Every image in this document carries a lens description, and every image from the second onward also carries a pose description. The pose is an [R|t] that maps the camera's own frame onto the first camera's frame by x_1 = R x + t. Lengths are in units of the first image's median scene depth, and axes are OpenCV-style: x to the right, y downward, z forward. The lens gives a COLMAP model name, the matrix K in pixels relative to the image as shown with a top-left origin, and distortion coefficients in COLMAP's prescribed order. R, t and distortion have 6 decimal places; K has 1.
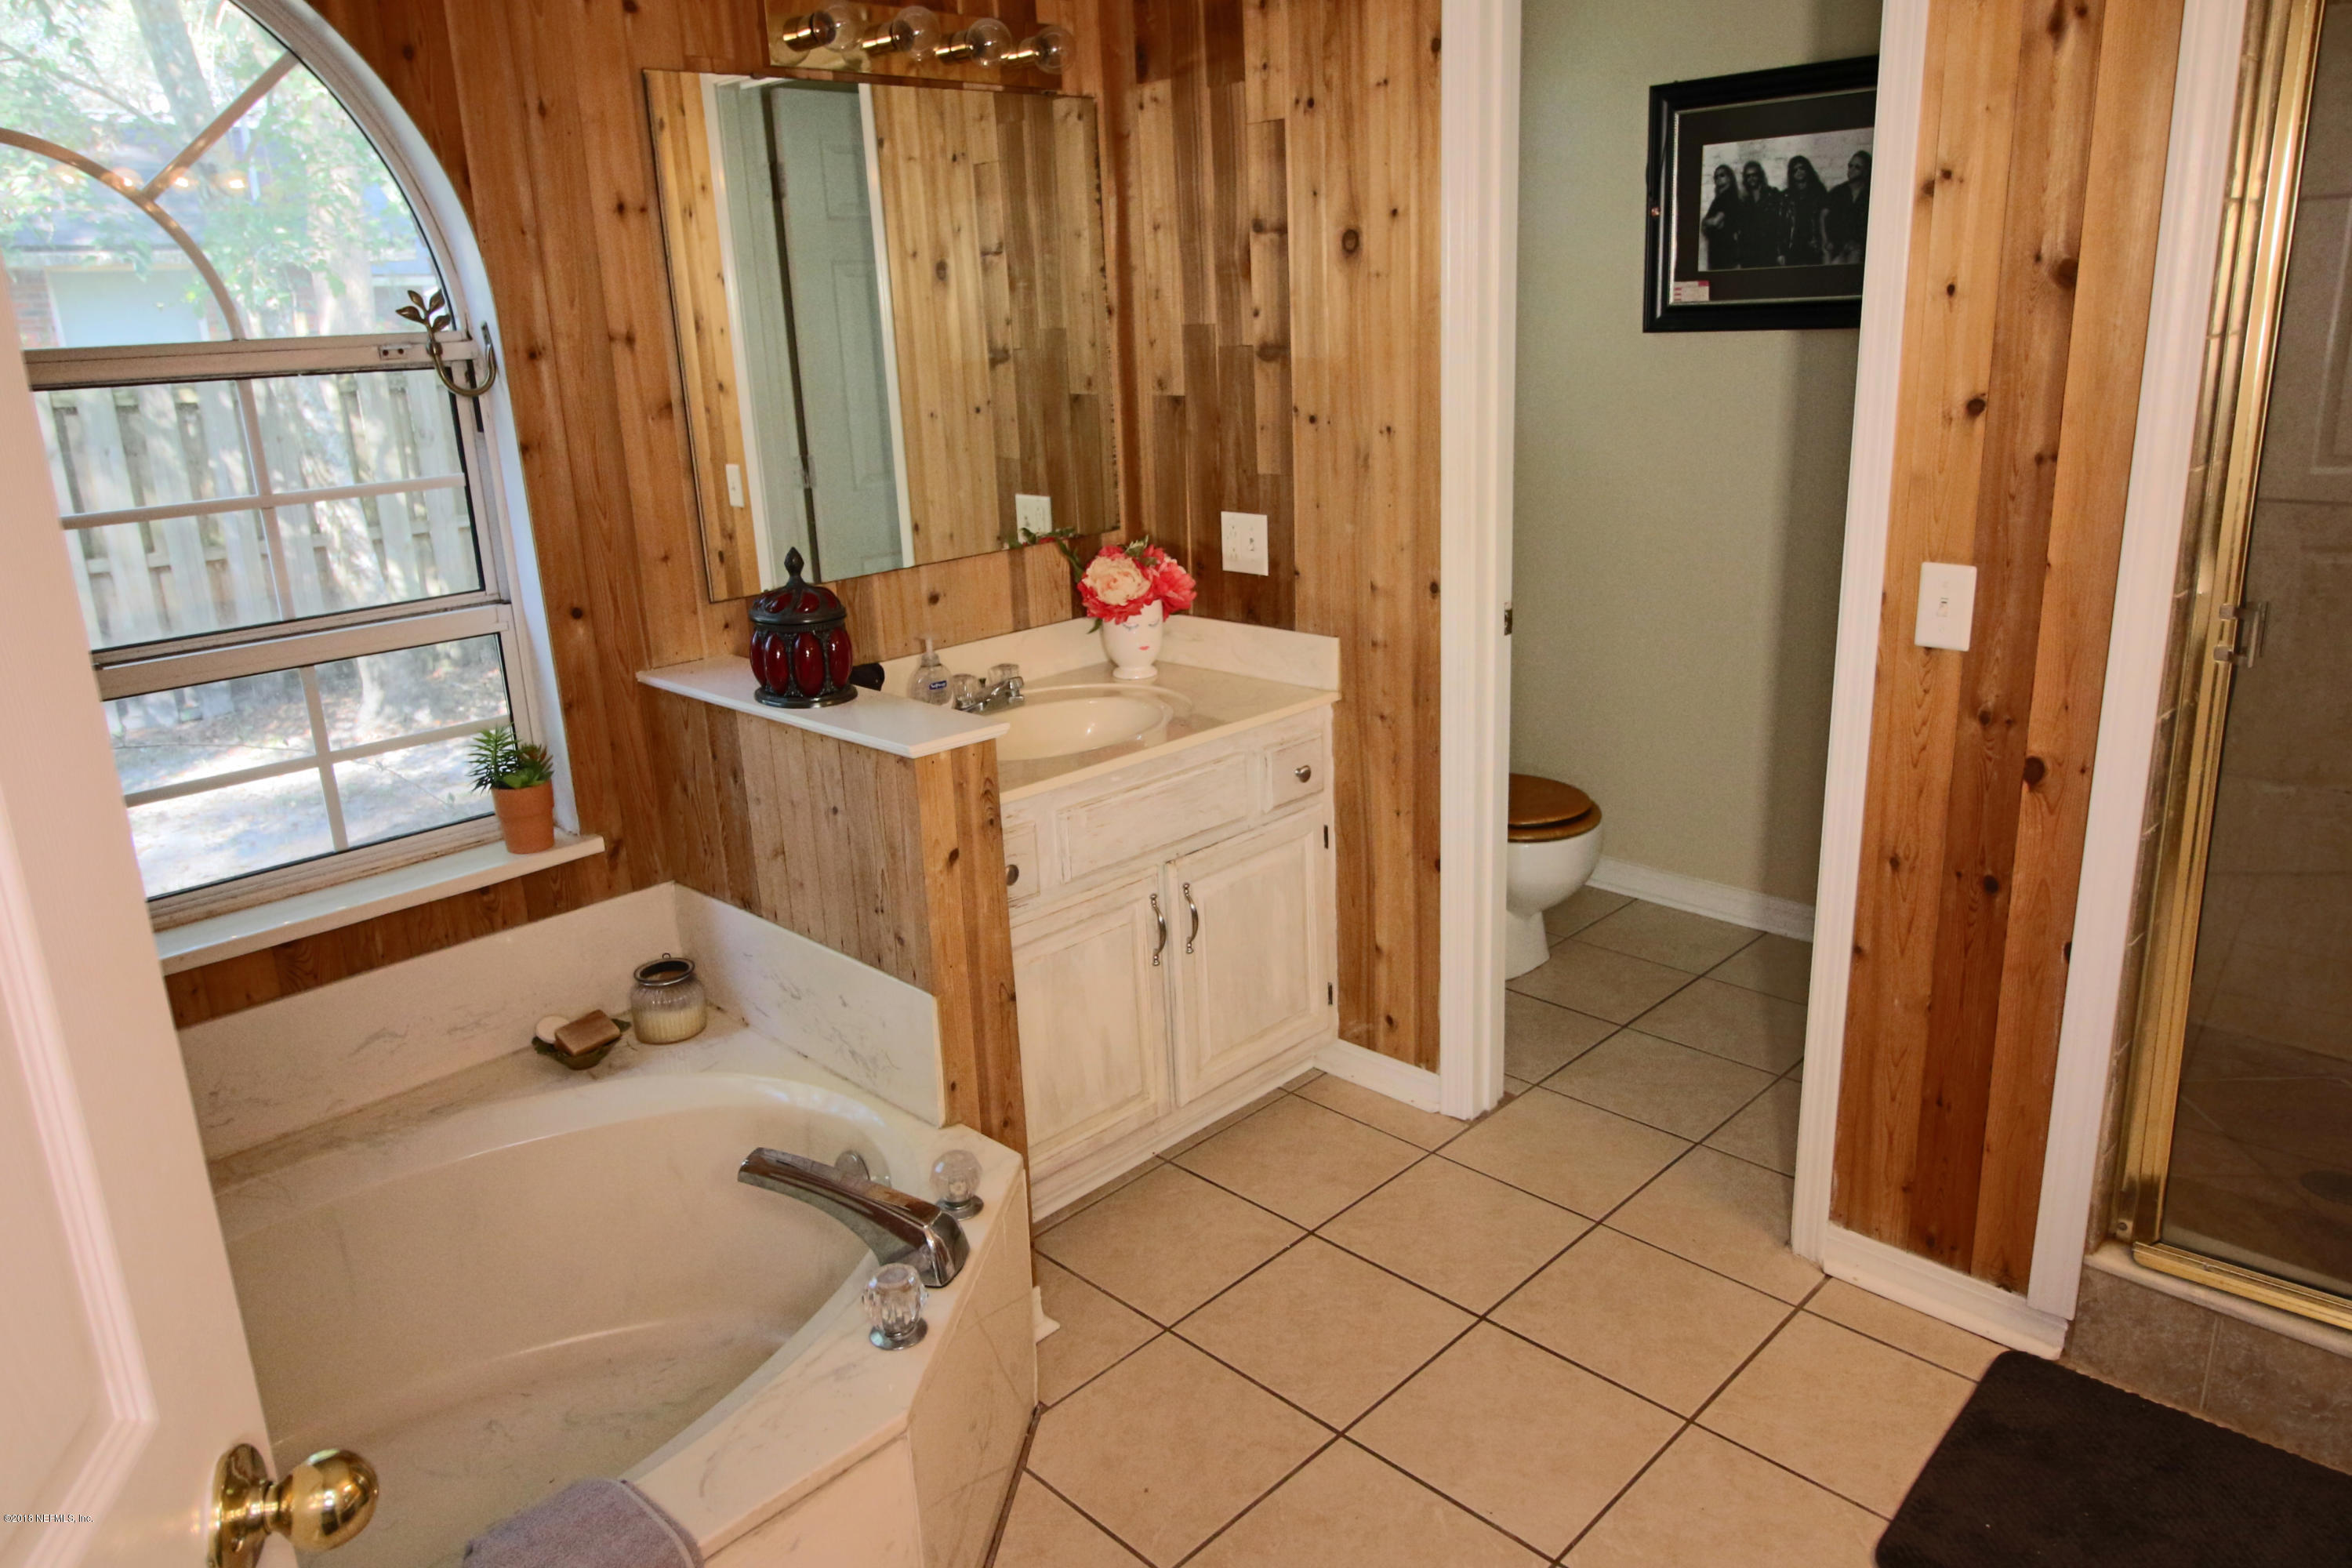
lens RADIAL K [[1581.9, 0, 1172.9], [0, 1581.9, 741.5], [0, 0, 1]] dist [0.000837, -0.003672]
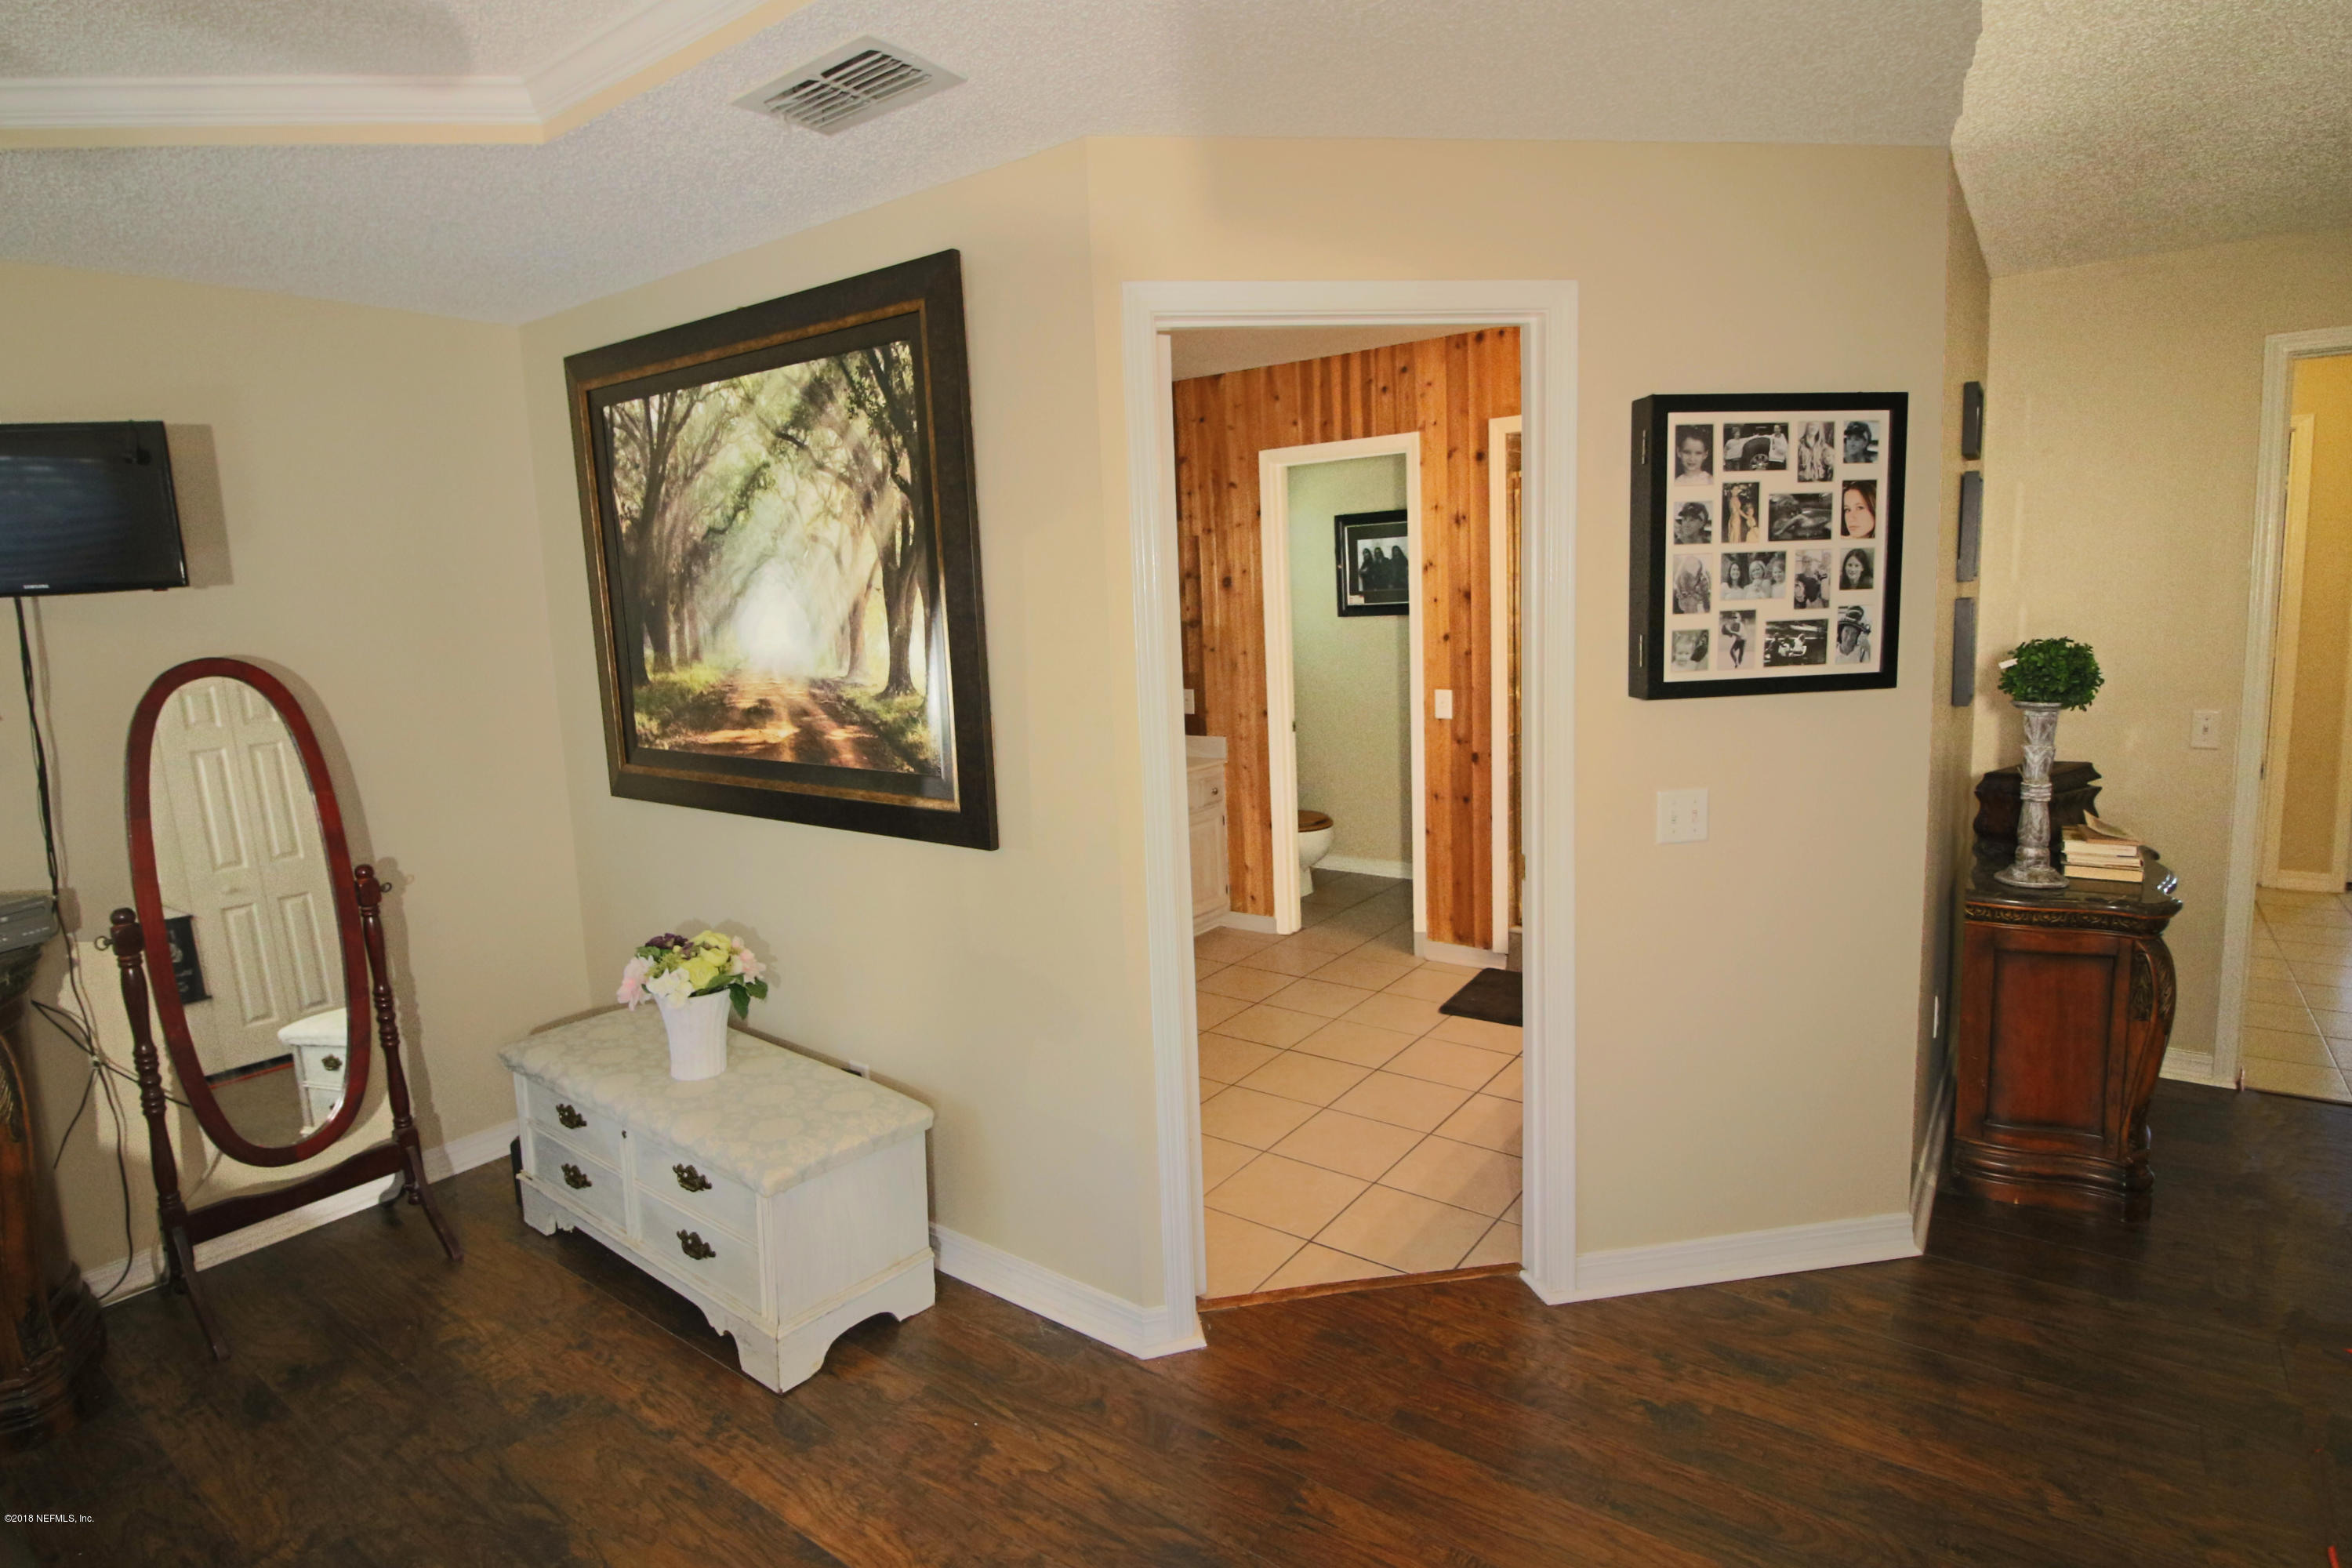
lens RADIAL K [[1207.3, 0, 1166.9], [0, 1207.3, 748.4], [0, 0, 1]] dist [0.001632, -0.015893]
pose [[0.990184, -0.020708, 0.138224, -0.249657], [0.041438, 0.987994, -0.148830, 0.231271], [-0.133483, 0.153097, 0.979155, -0.837468]]
